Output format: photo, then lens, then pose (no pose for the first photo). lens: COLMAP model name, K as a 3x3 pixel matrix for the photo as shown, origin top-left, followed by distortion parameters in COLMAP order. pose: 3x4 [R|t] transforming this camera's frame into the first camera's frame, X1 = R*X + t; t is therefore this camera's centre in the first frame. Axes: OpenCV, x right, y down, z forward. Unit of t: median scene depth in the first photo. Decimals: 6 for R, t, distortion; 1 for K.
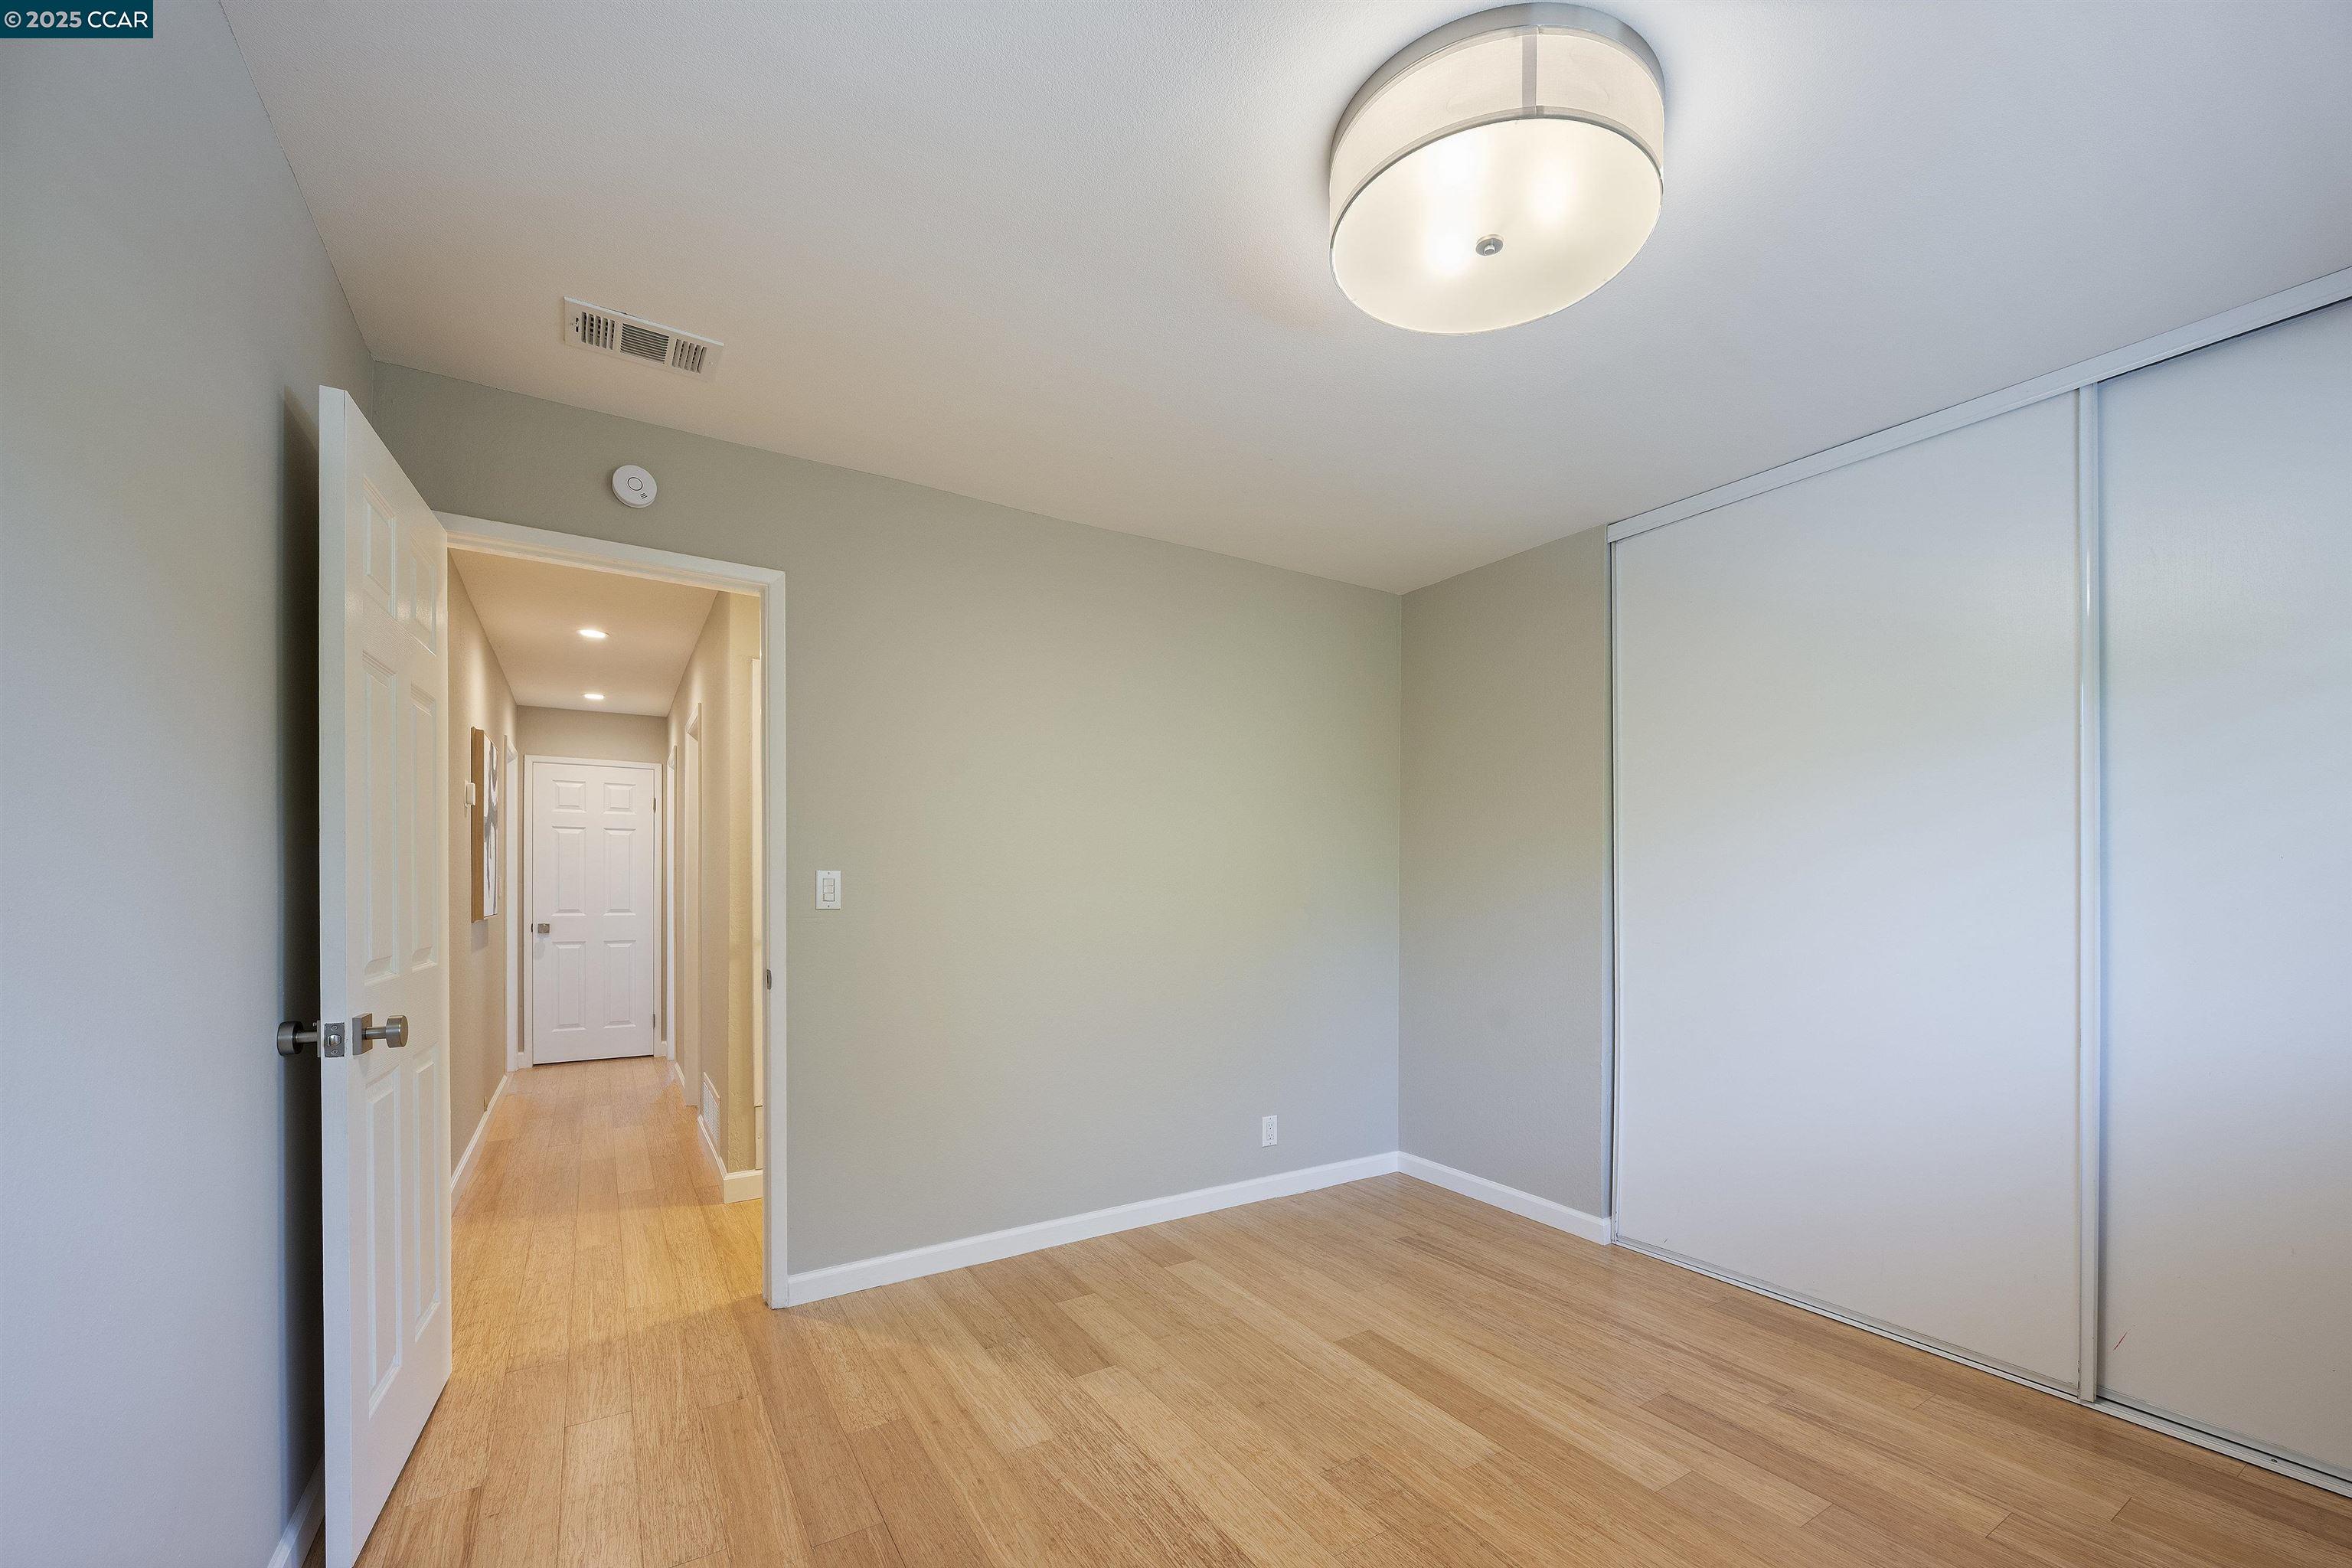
lens RADIAL K [[927.6, 0, 1187.9], [0, 927.6, 873.3], [0, 0, 1]] dist [-0.002781, -0.000318]
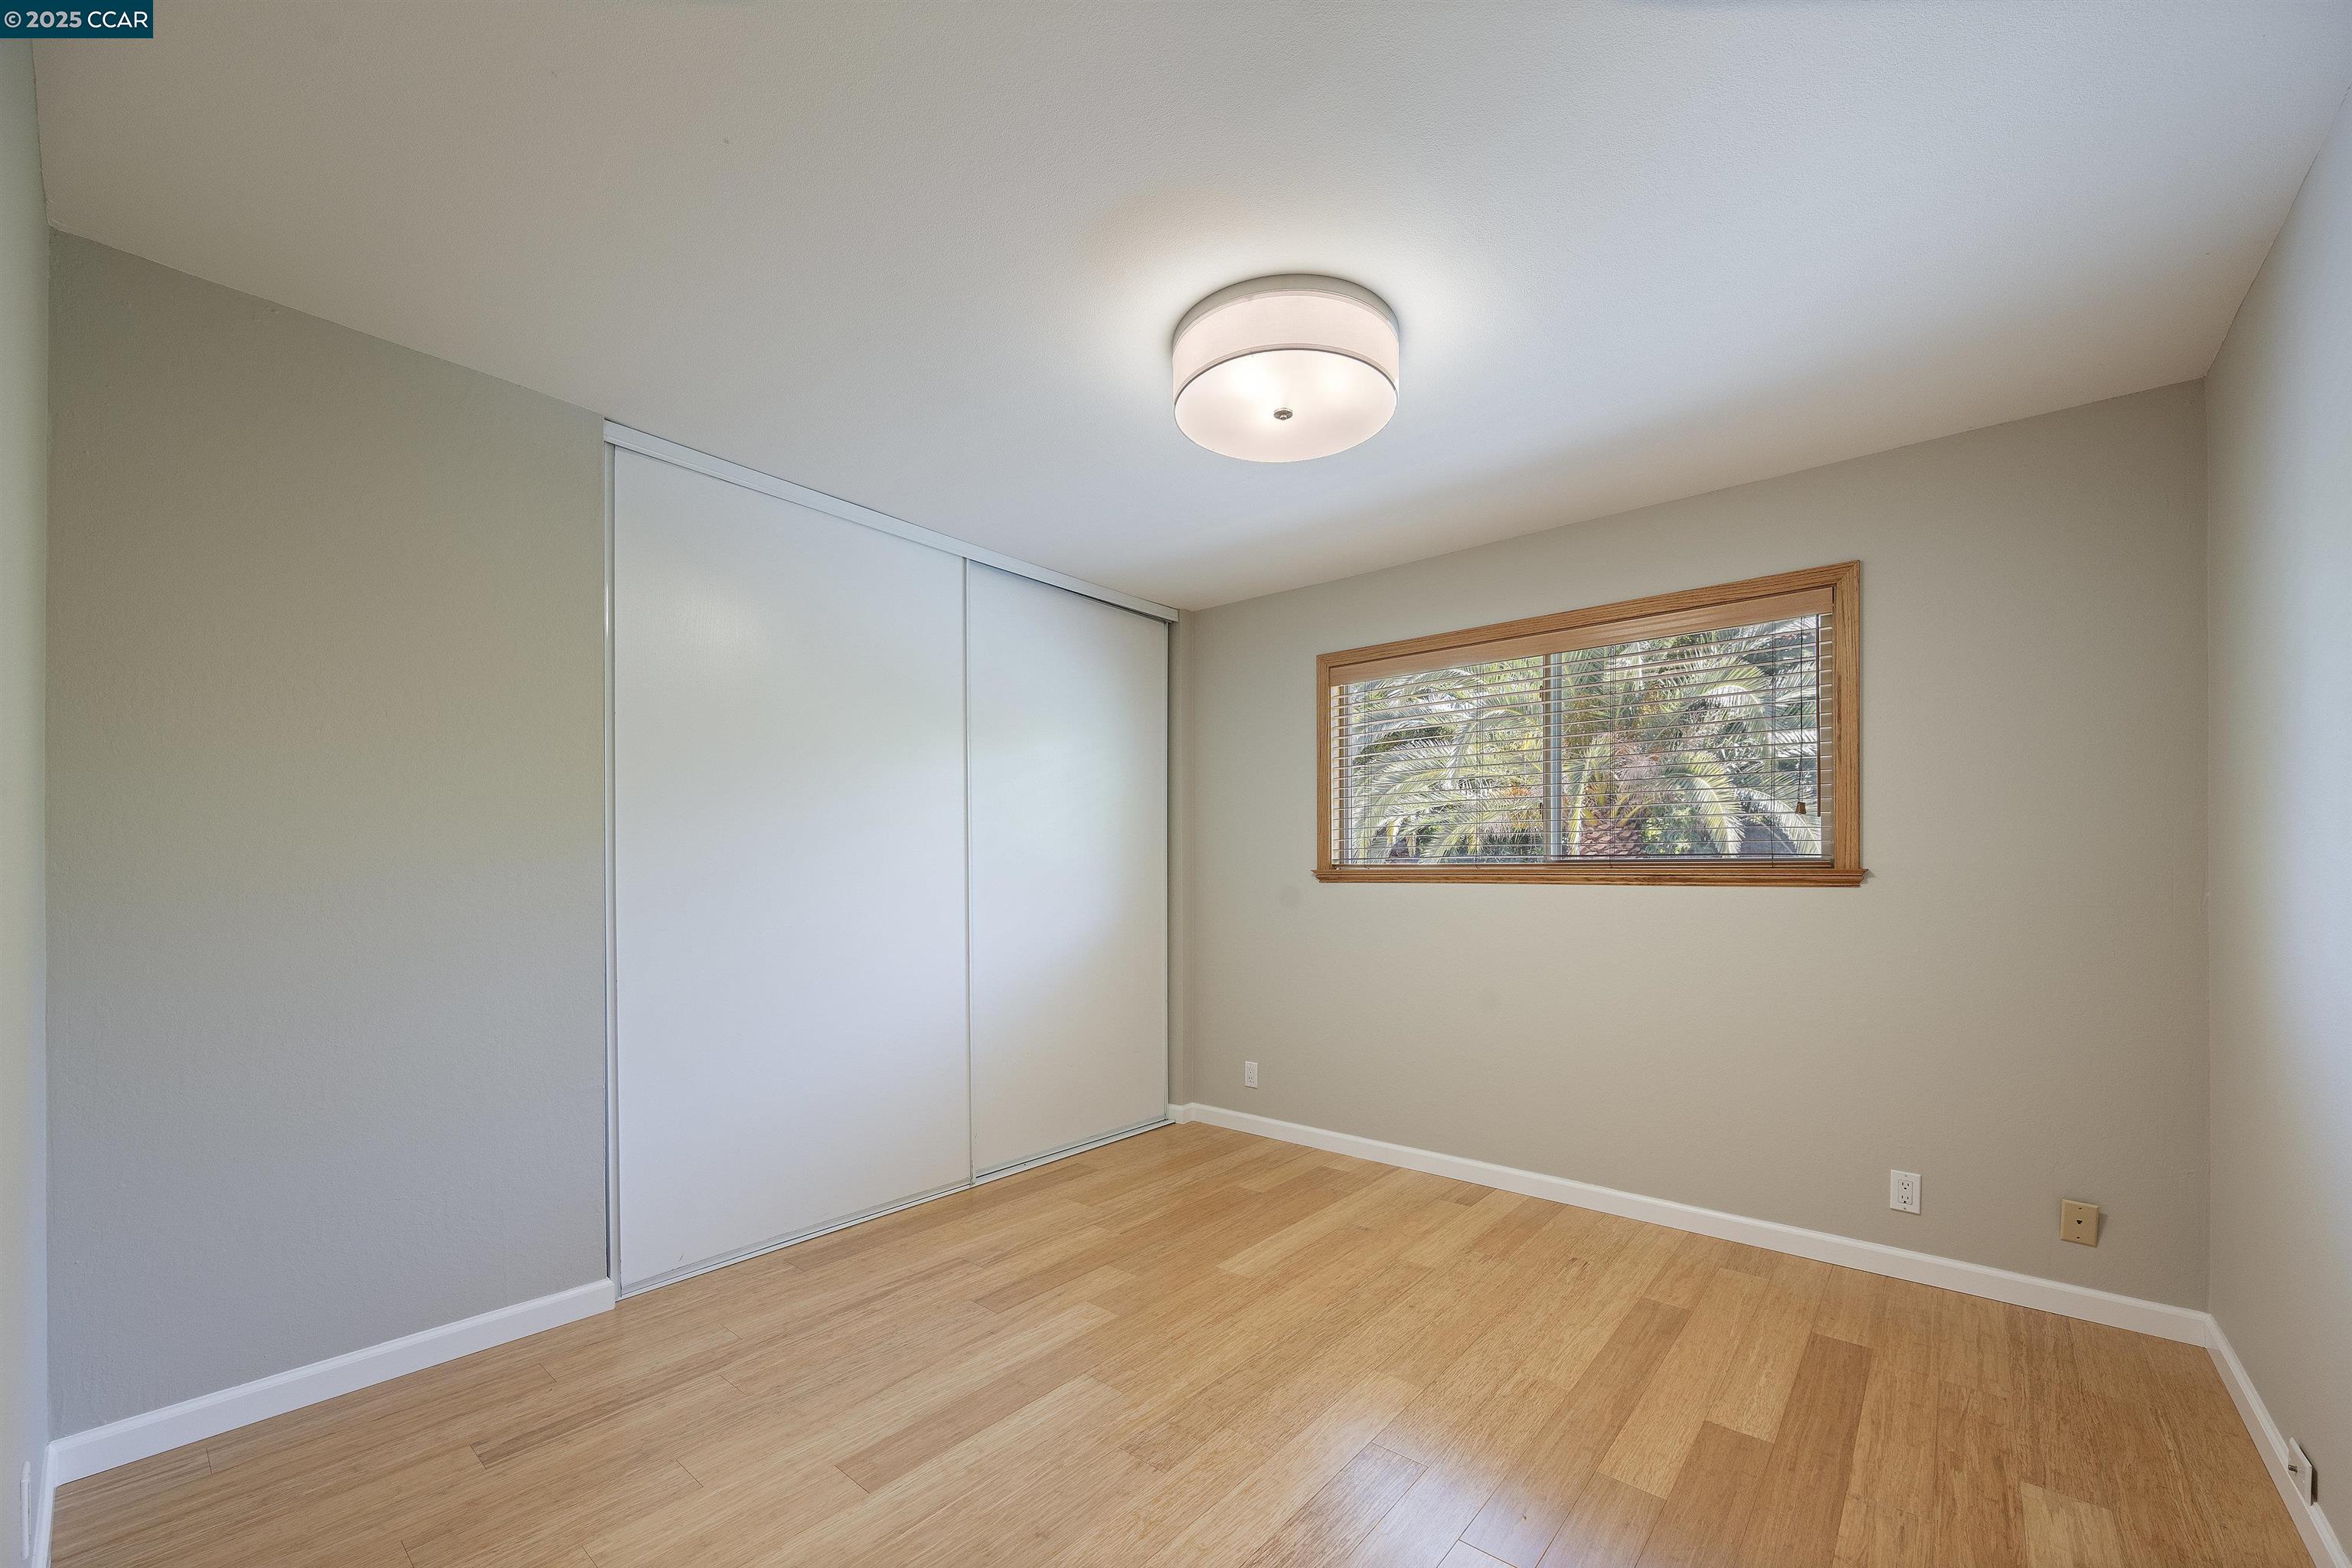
lens RADIAL K [[927.6, 0, 1187.9], [0, 927.6, 873.3], [0, 0, 1]] dist [-0.002781, -0.000318]
pose [[-0.299979, -0.005258, 0.953931, -0.661713], [-0.017273, 0.999851, 0.000079, 0.013429], [-0.953789, -0.016454, -0.300025, 1.066544]]
